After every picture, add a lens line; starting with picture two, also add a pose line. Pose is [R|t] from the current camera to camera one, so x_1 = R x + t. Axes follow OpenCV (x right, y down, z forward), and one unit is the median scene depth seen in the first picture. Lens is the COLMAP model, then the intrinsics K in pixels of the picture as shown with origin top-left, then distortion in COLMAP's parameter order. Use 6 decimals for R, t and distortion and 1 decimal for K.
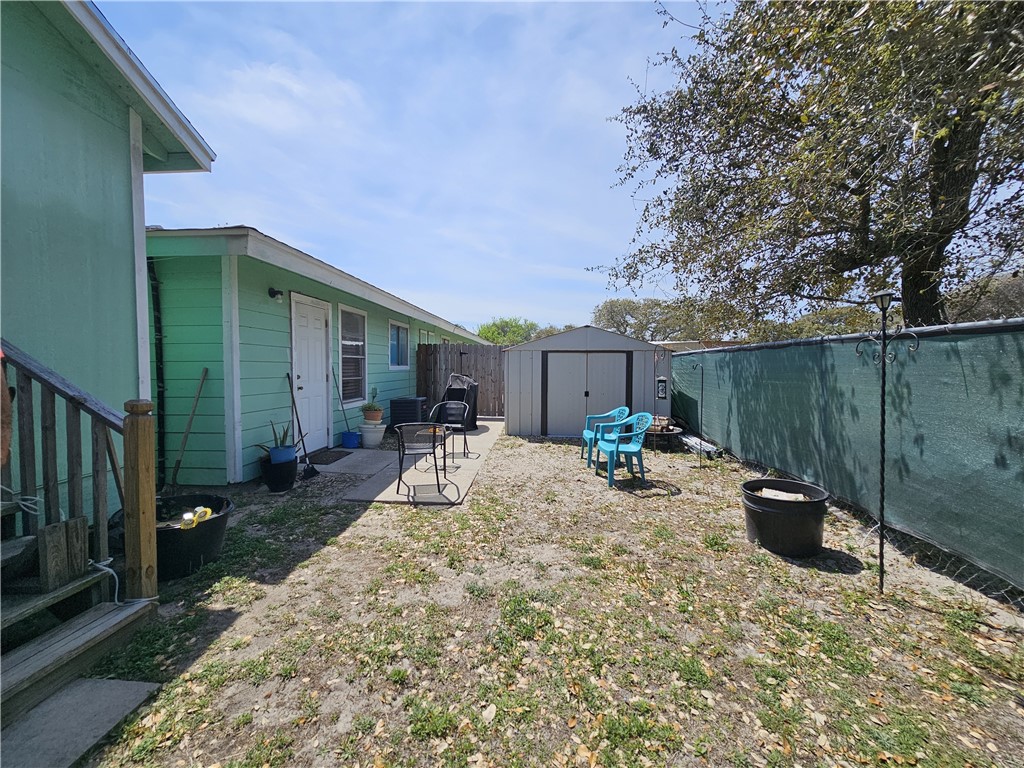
lens RADIAL K [[415.4, 0, 512.6], [0, 415.4, 378.5], [0, 0, 1]] dist [-0.001888, 0.000759]
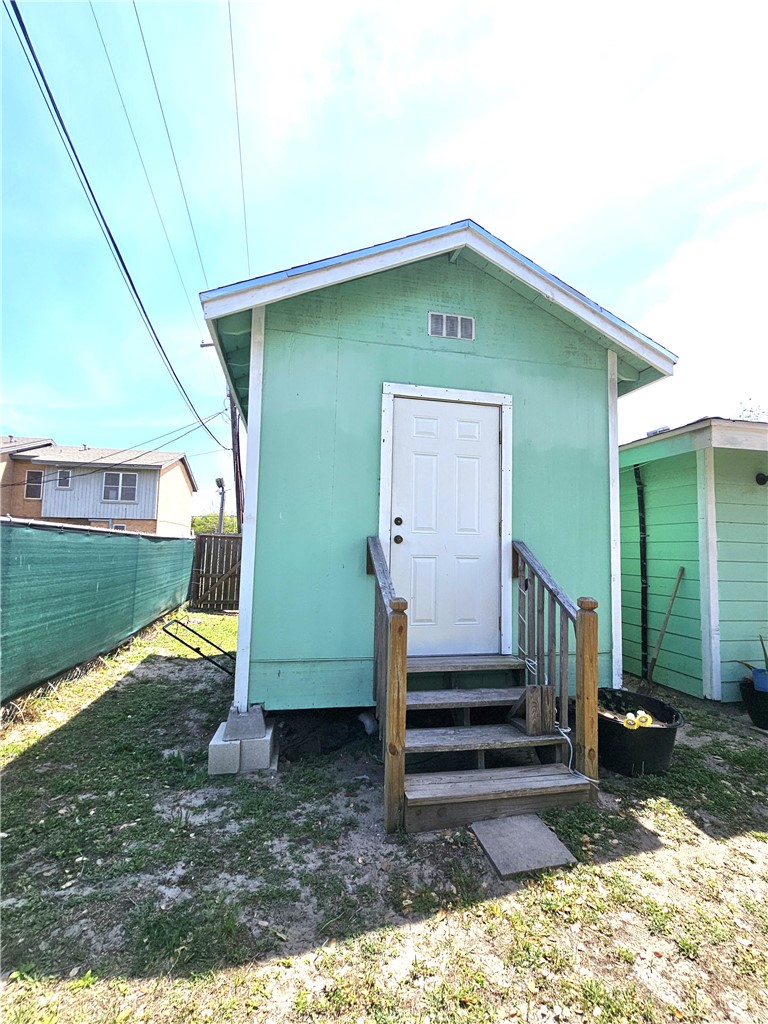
lens RADIAL K [[447.4, 0, 381.5], [0, 447.4, 515.0], [0, 0, 1]] dist [-0.000977, -0.000882]
pose [[0.284166, -0.068062, -0.956356, 0.142797], [-0.055693, 0.994621, -0.087334, -0.034888], [0.957156, 0.078080, 0.278847, 0.061478]]
